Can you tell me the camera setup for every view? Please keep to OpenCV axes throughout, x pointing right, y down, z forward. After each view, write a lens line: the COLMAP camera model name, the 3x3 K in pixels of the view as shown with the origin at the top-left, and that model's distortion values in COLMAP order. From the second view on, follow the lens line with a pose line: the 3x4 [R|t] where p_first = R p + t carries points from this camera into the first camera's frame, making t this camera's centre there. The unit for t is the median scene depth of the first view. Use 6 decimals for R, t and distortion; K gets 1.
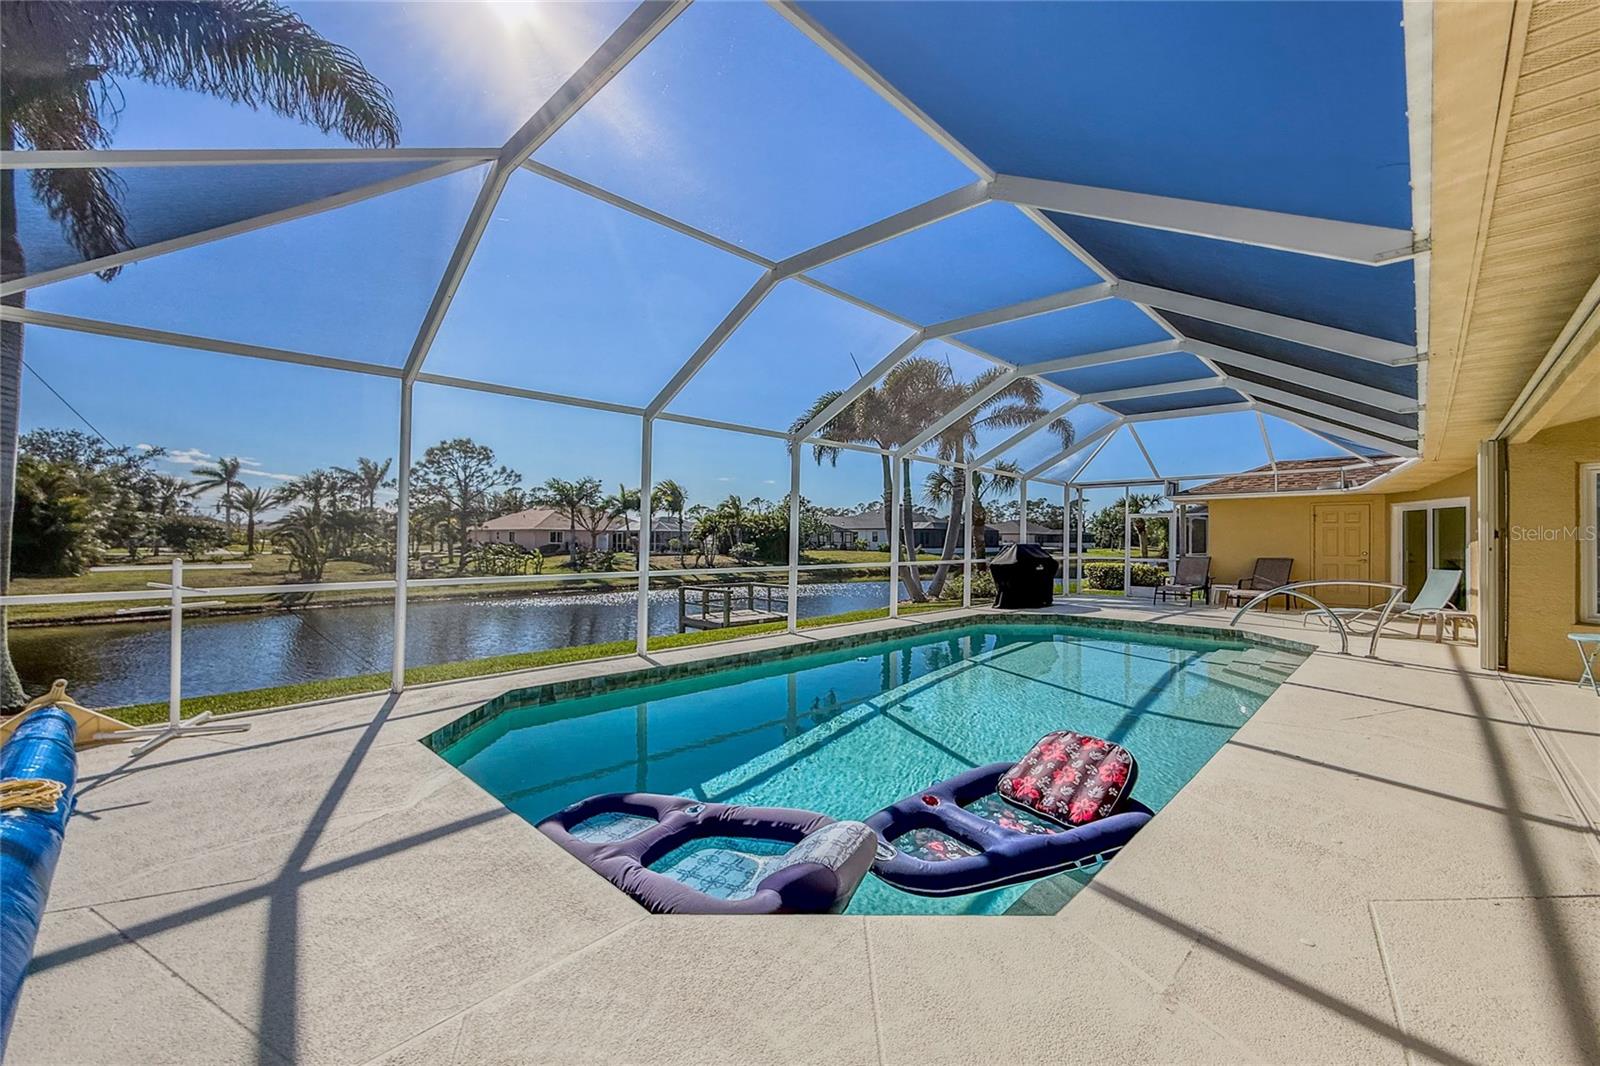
lens RADIAL K [[640.9, 0, 800.0], [0, 640.9, 533.0], [0, 0, 1]] dist [-0.000761, -0.000022]
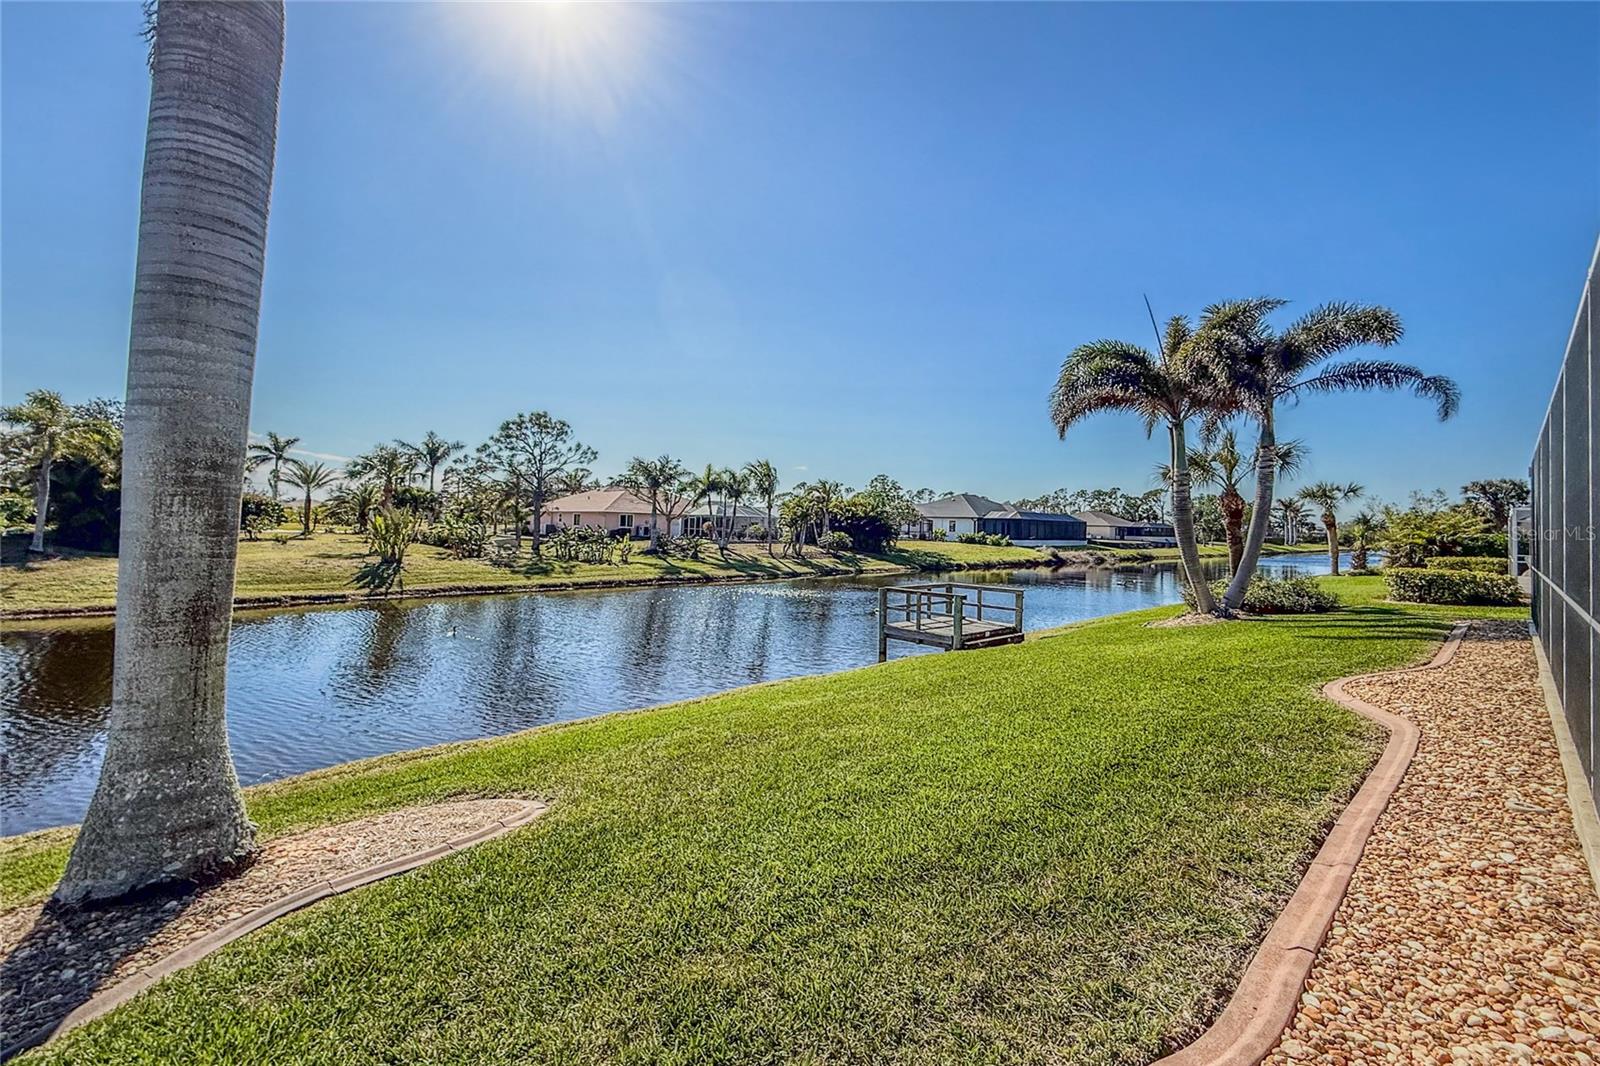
lens RADIAL K [[663.3, 0, 799.2], [0, 663.3, 501.3], [0, 0, 1]] dist [0.000796, 0.000244]
pose [[0.998833, 0.016788, -0.045295, -0.102121], [-0.018048, 0.999458, -0.027543, 0.000240], [0.044808, 0.028328, 0.998594, 0.066207]]
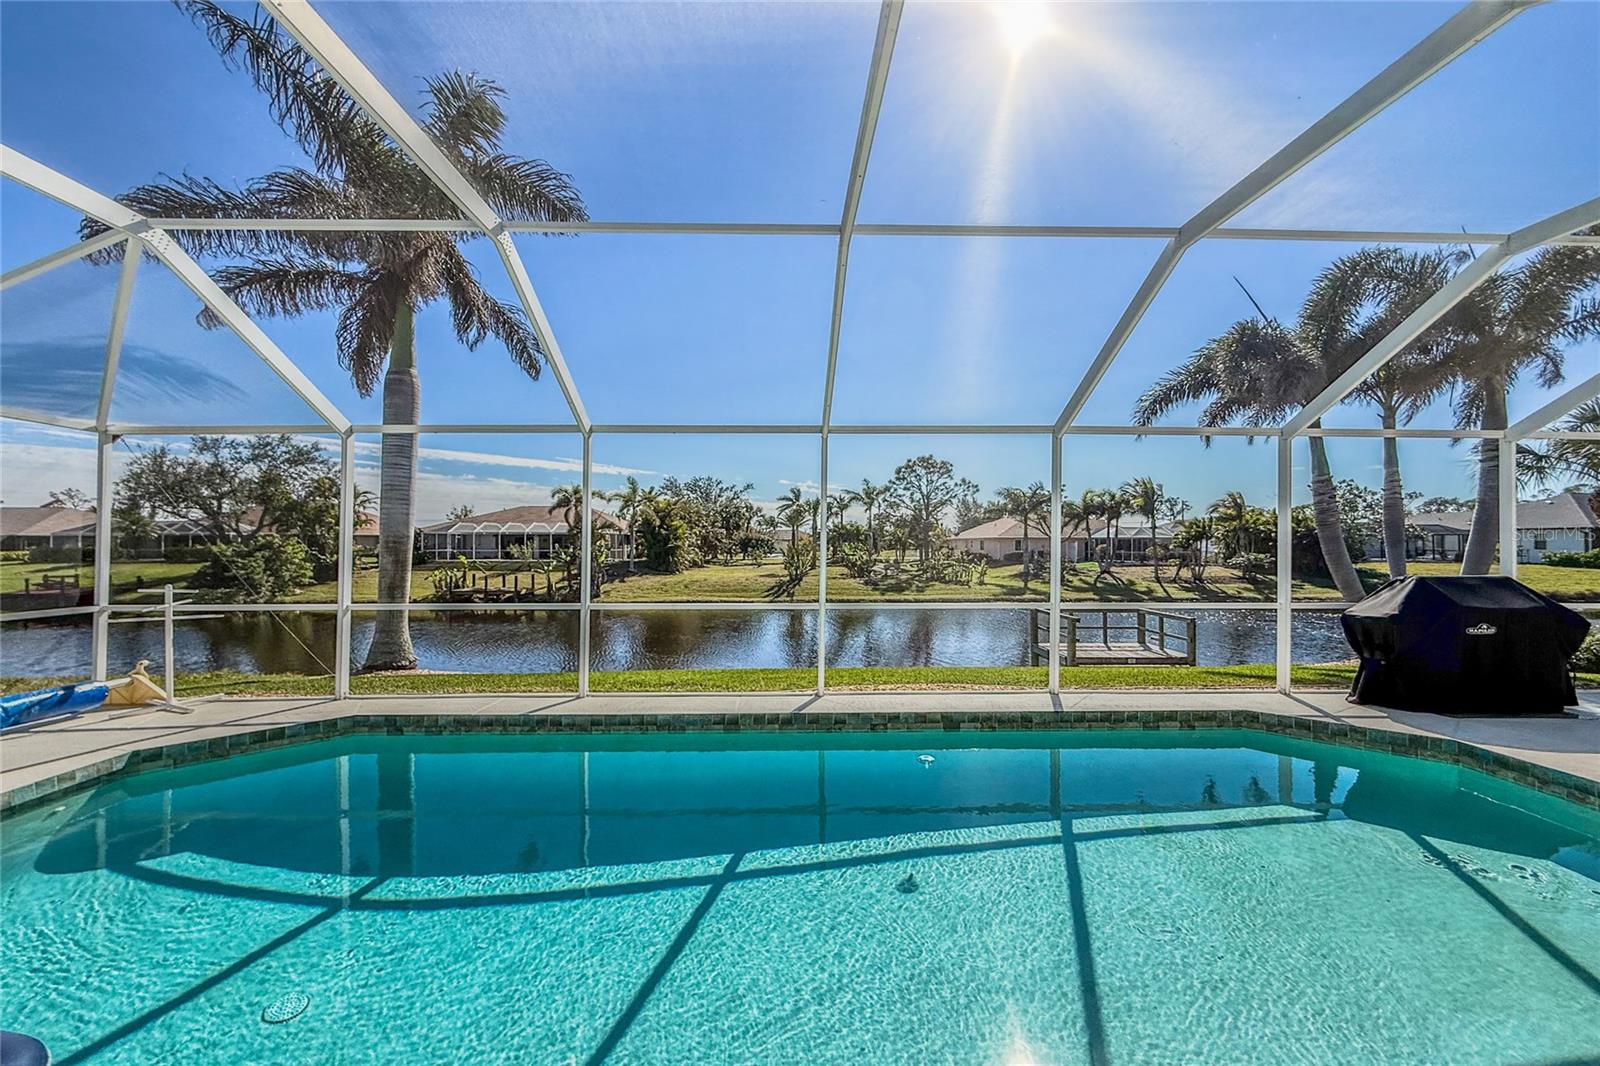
lens RADIAL K [[640.9, 0, 800.0], [0, 640.9, 533.0], [0, 0, 1]] dist [-0.000761, -0.000022]
pose [[0.708132, -0.018192, -0.705846, 0.080895], [0.011402, 0.999832, -0.014330, -0.002863], [0.705988, 0.002099, 0.708221, 0.077902]]
